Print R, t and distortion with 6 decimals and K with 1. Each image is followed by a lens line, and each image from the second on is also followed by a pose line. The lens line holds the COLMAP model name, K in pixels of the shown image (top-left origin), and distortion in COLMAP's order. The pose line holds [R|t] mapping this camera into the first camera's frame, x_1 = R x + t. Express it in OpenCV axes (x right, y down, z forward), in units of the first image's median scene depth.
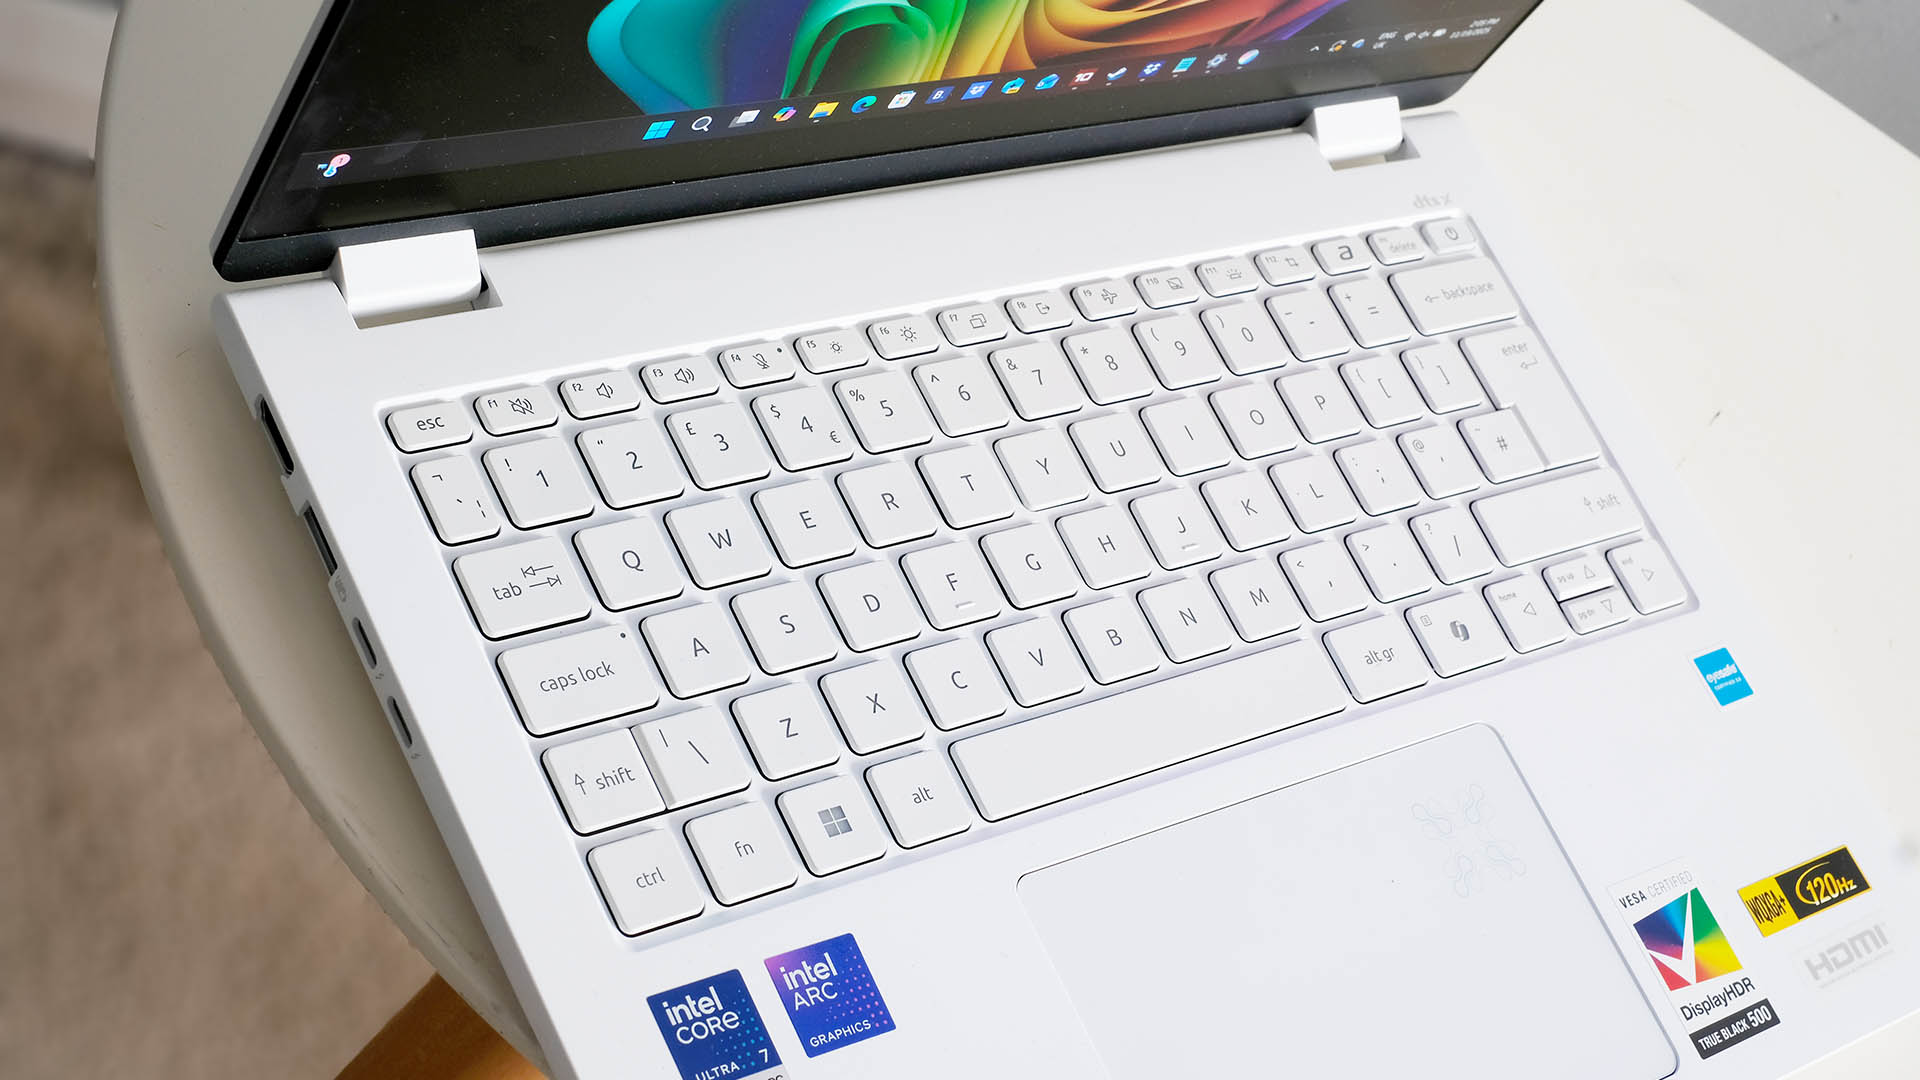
lens RADIAL K [[3068.2, 0, 960.0], [0, 3068.2, 540.0], [0, 0, 1]] dist [-0.020374, -0.082204]
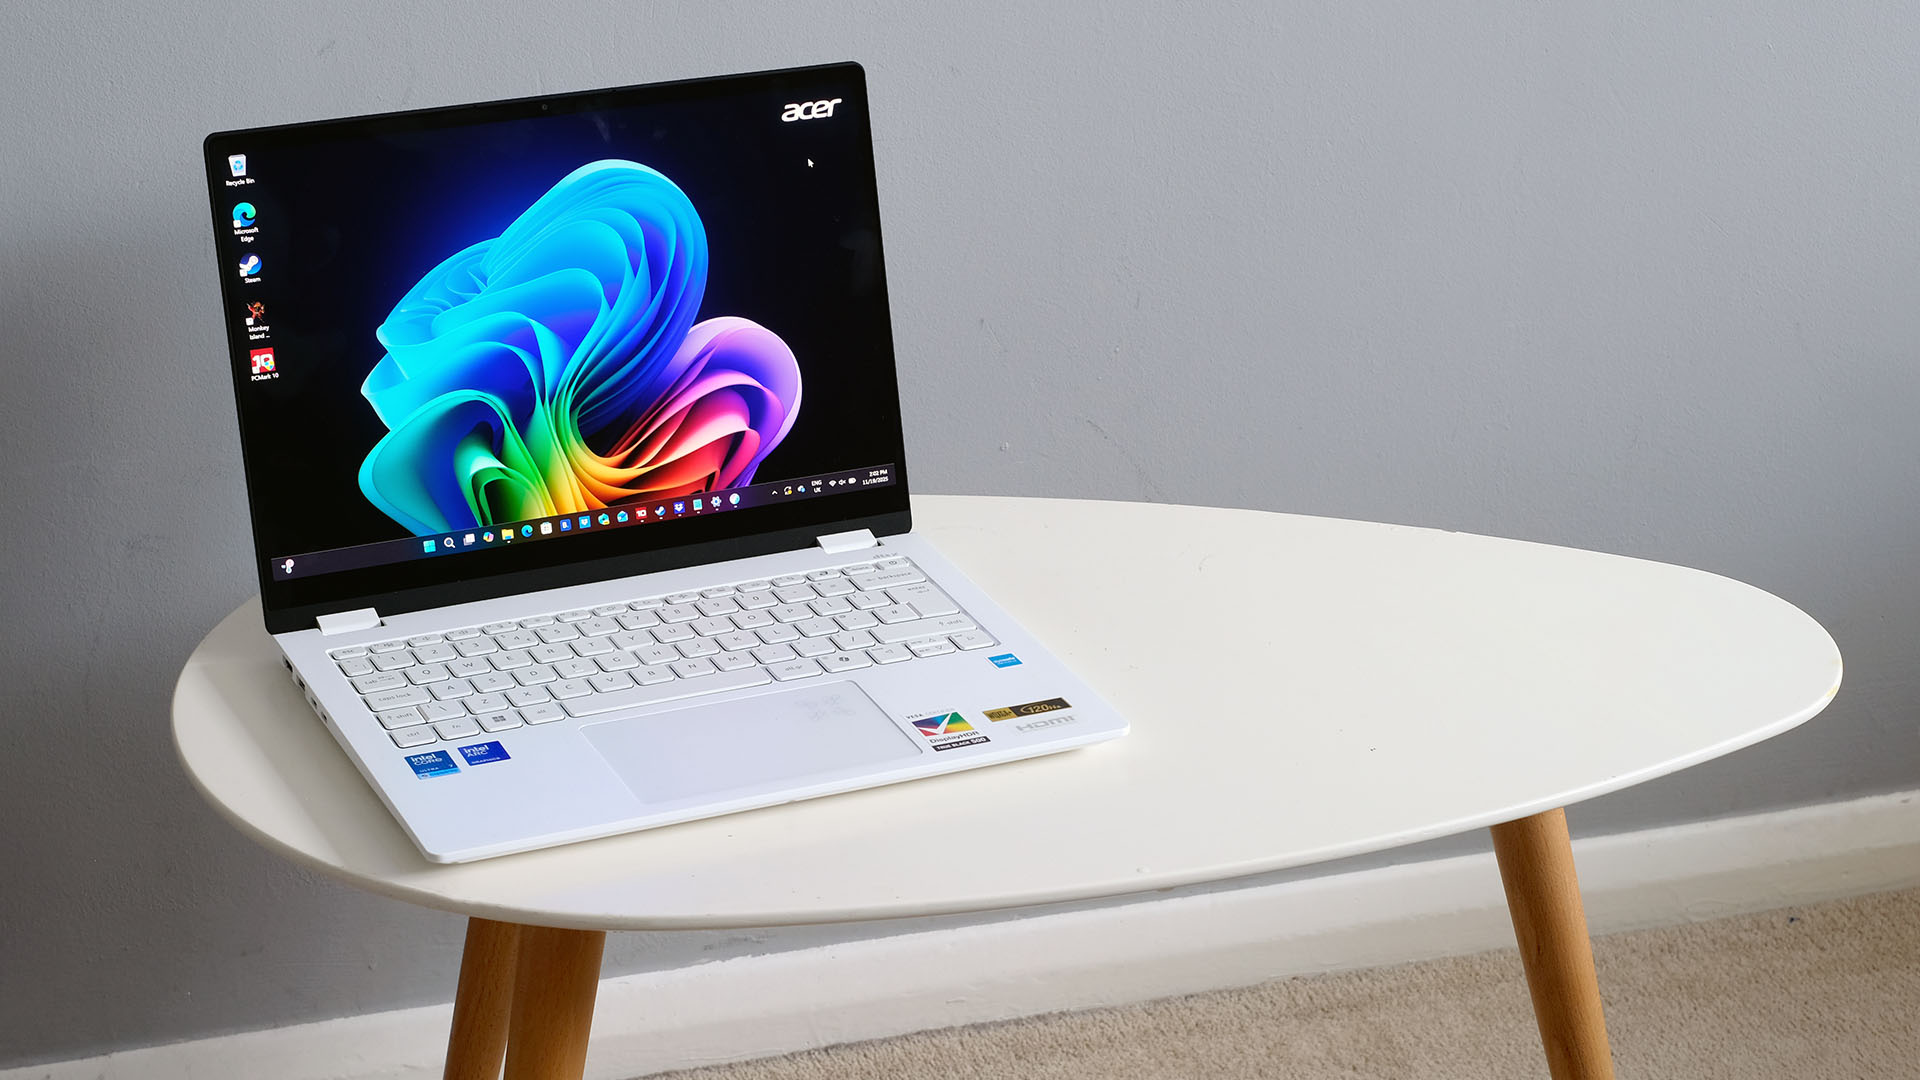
lens RADIAL K [[3068.2, 0, 960.0], [0, 3068.2, 540.0], [0, 0, 1]] dist [-0.020374, -0.082204]
pose [[0.904579, -0.376469, -0.200022, 0.824200], [0.227382, 0.822959, -0.520612, 1.307388], [0.360604, 0.425453, 0.830033, -0.986186]]
